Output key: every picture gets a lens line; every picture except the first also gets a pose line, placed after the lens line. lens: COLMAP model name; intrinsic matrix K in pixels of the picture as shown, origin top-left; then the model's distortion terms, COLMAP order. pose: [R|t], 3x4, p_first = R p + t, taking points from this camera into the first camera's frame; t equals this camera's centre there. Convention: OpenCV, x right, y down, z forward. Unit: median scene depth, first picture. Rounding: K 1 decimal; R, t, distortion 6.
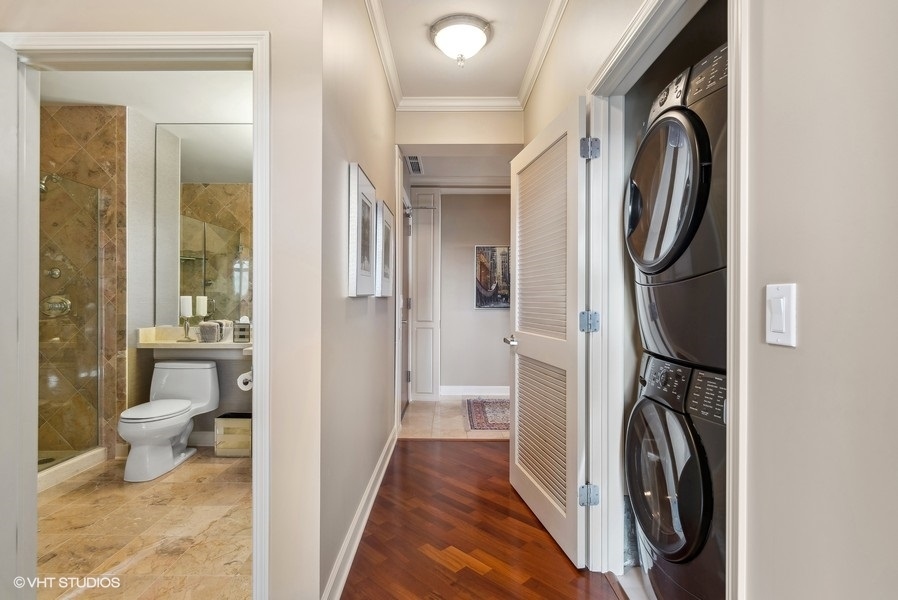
lens RADIAL K [[446.0, 0, 448.3], [0, 446.0, 295.1], [0, 0, 1]] dist [0.001672, -0.000037]
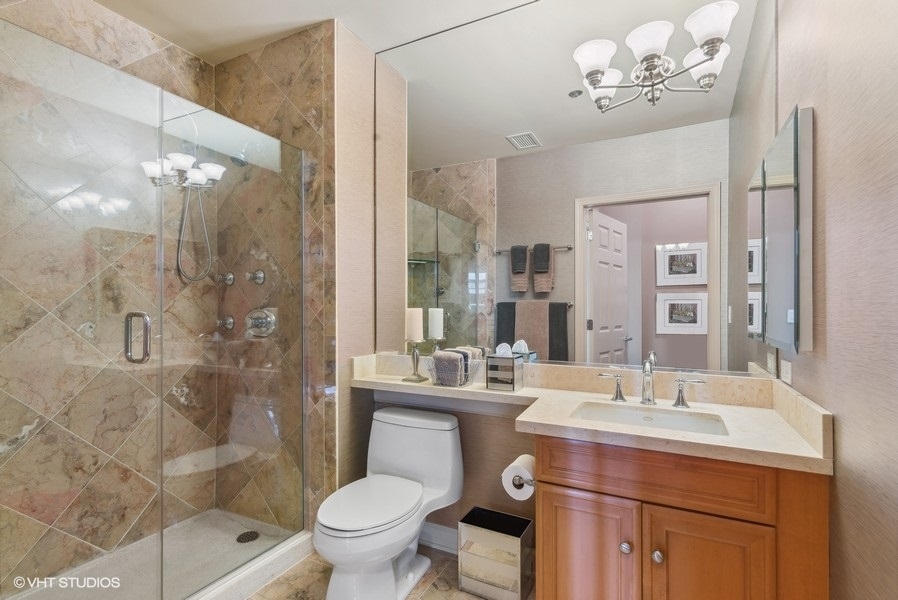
lens RADIAL K [[430.0, 0, 445.8], [0, 430.0, 309.0], [0, 0, 1]] dist [-0.000481, -0.000207]
pose [[0.892358, -0.001959, -0.451325, -0.288718], [0.004691, 0.999977, 0.004934, 0.000625], [0.451305, -0.006520, 0.892346, 0.503405]]
